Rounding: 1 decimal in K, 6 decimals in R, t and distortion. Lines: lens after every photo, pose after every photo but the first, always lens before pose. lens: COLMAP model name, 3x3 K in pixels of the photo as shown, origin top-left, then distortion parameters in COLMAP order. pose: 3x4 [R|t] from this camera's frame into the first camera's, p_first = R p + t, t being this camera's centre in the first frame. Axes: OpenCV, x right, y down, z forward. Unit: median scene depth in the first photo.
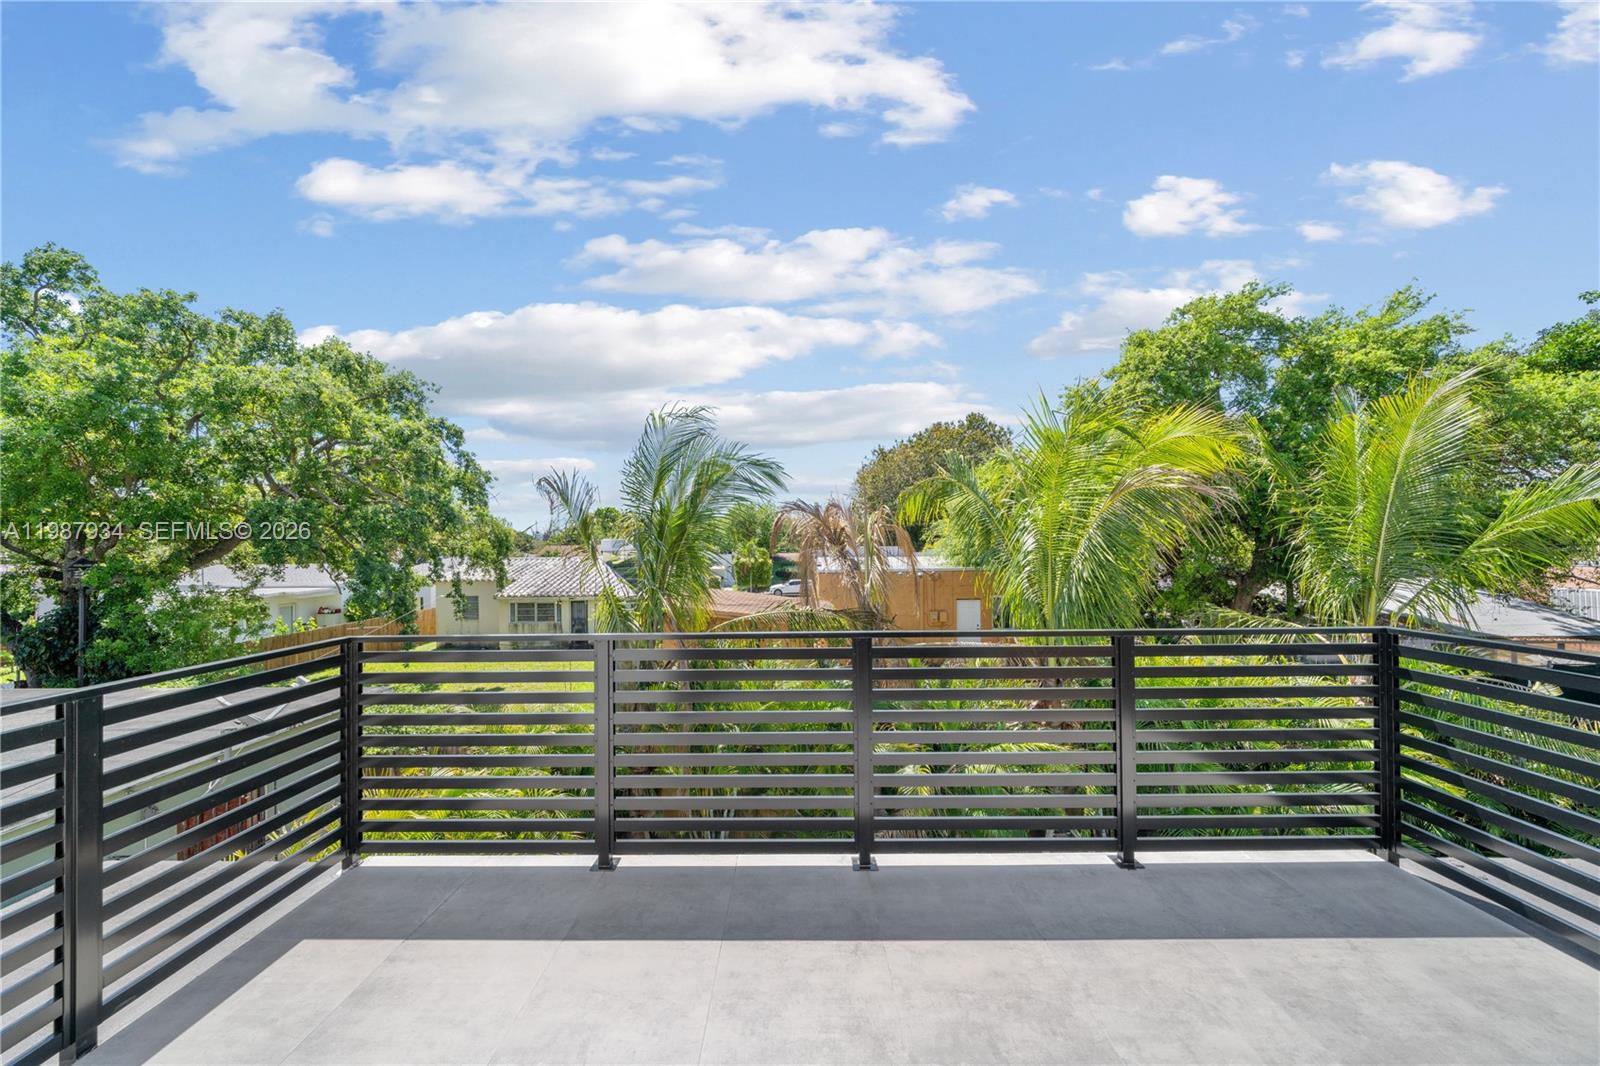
lens RADIAL K [[557.4, 0, 792.1], [0, 557.4, 548.3], [0, 0, 1]] dist [-0.001878, -0.000067]
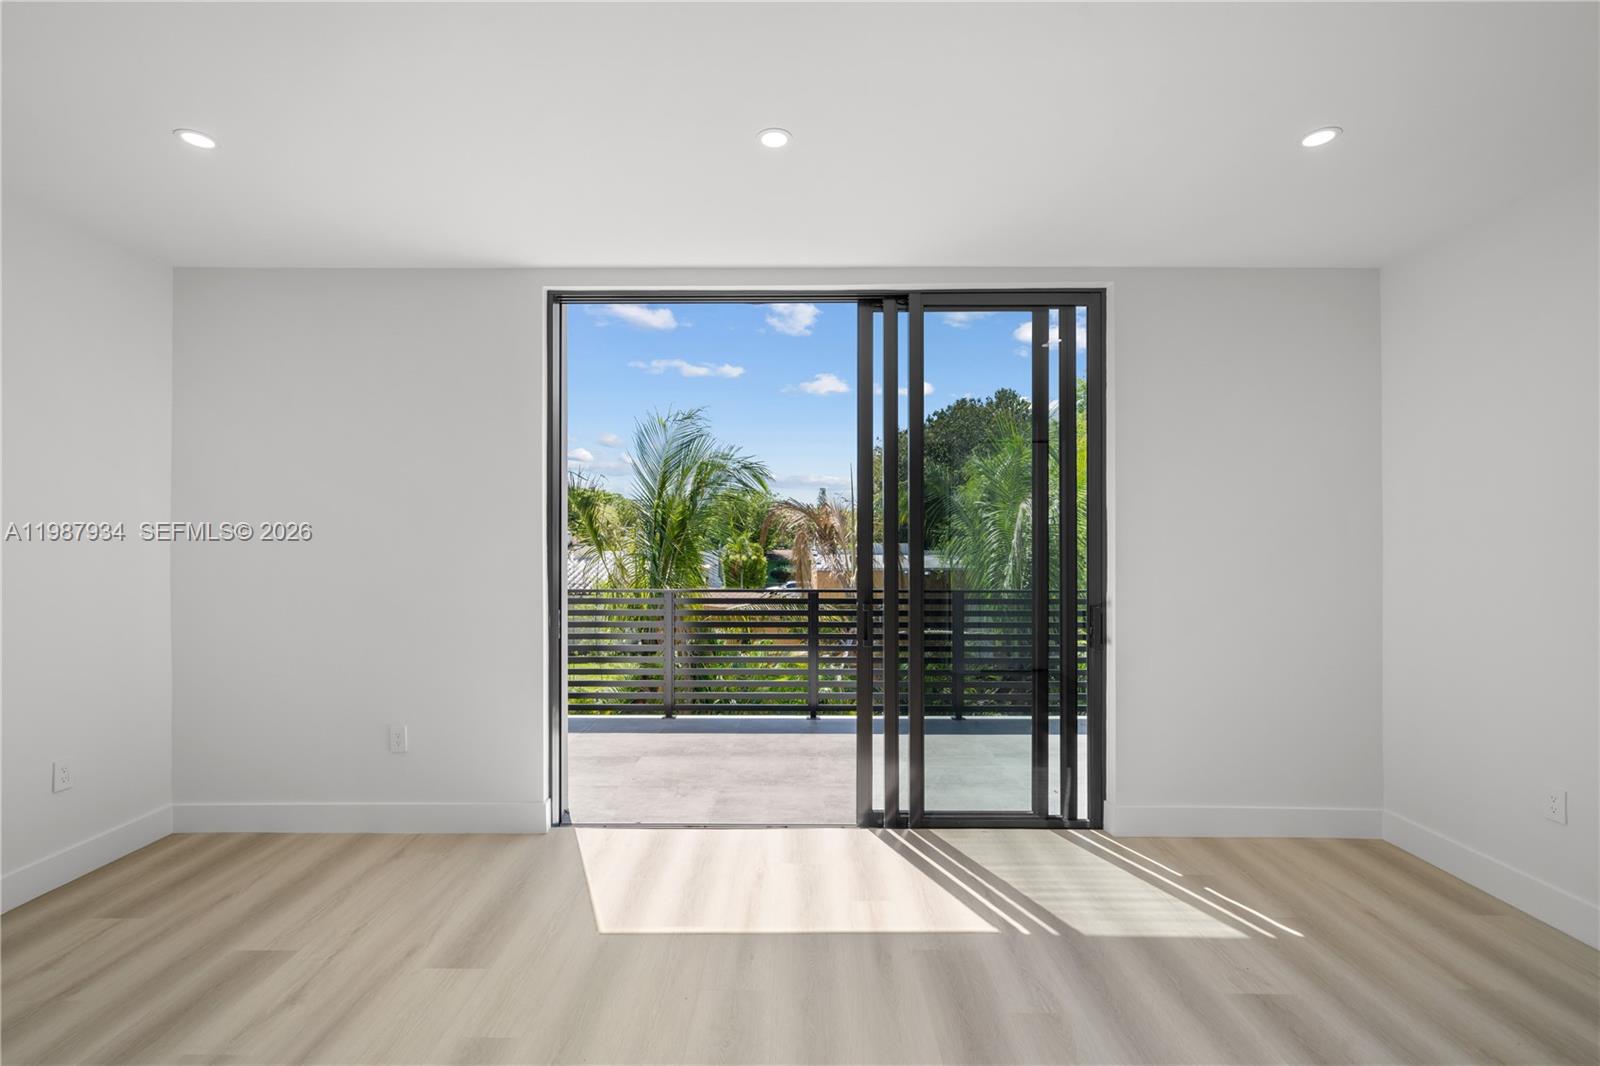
lens RADIAL K [[700.9, 0, 793.6], [0, 700.9, 536.0], [0, 0, 1]] dist [0.002893, -0.000061]
pose [[0.999935, 0.011265, 0.001575, 0.011161], [-0.011245, 0.999867, -0.011822, -0.000432], [-0.001708, 0.011804, 0.999929, -0.252739]]
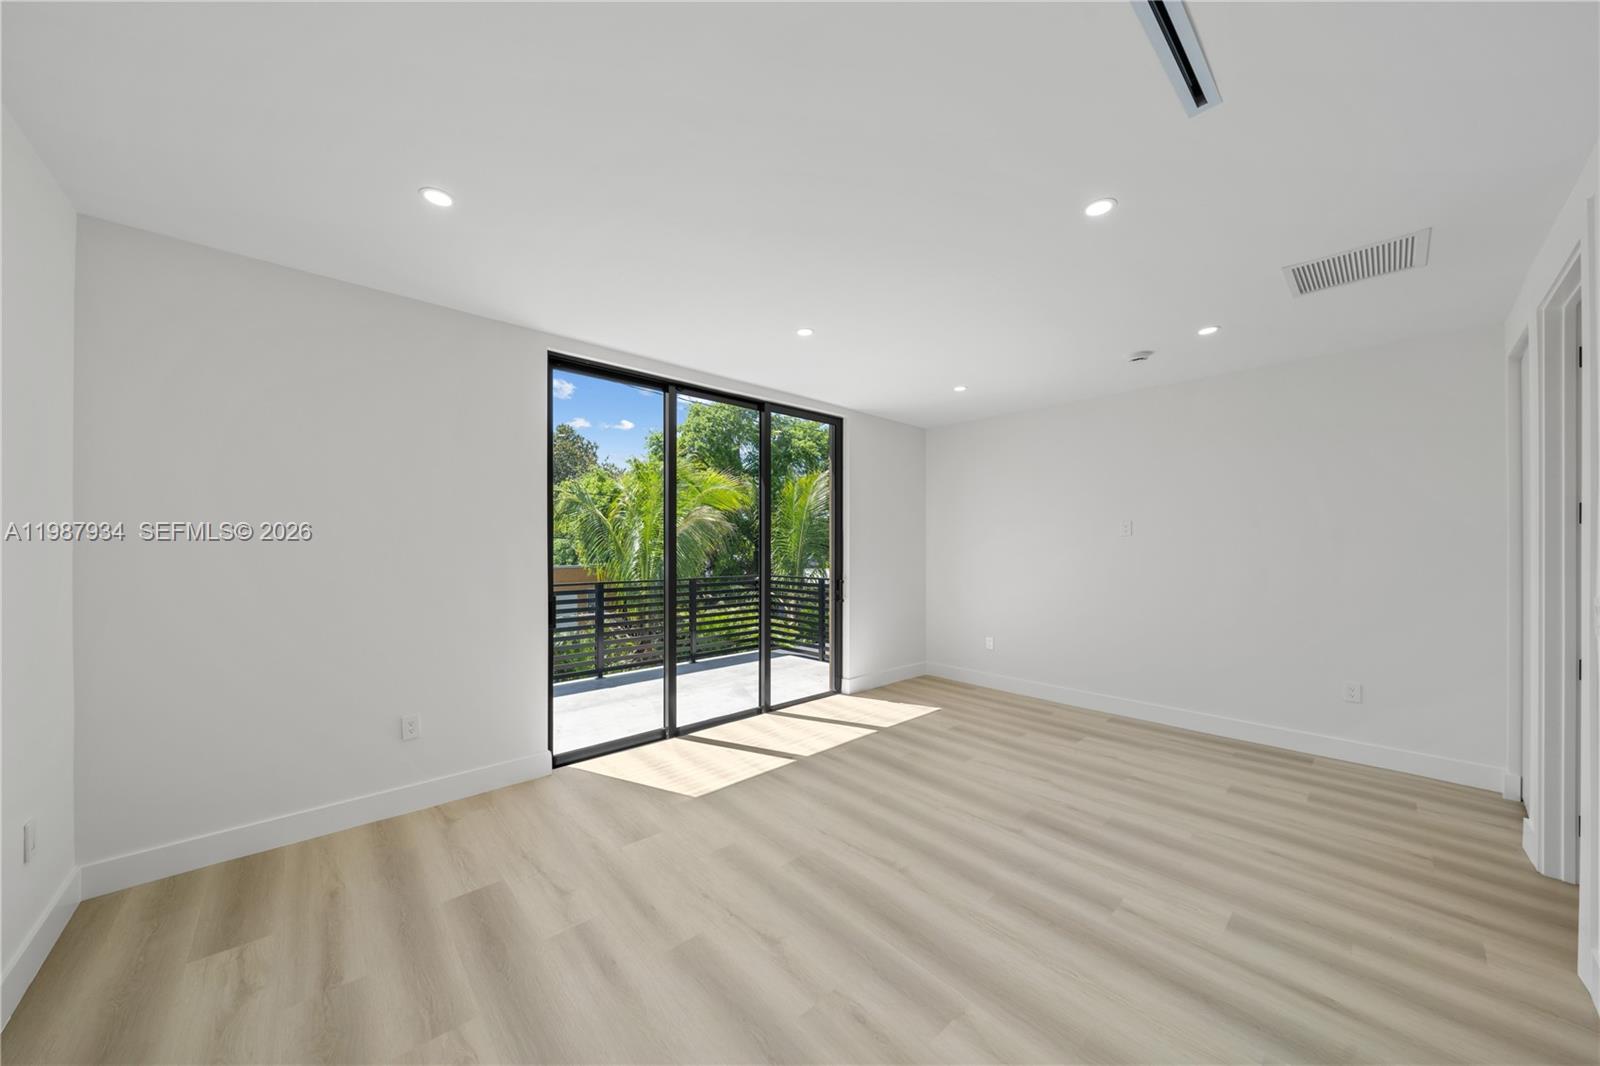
lens RADIAL K [[540.7, 0, 792.3], [0, 540.7, 544.2], [0, 0, 1]] dist [-0.001028, -0.000063]
pose [[0.738662, 0.013952, 0.673932, -0.169871], [-0.007885, 0.999896, -0.012059, -0.000171], [-0.674030, 0.003593, 0.738695, -0.260417]]
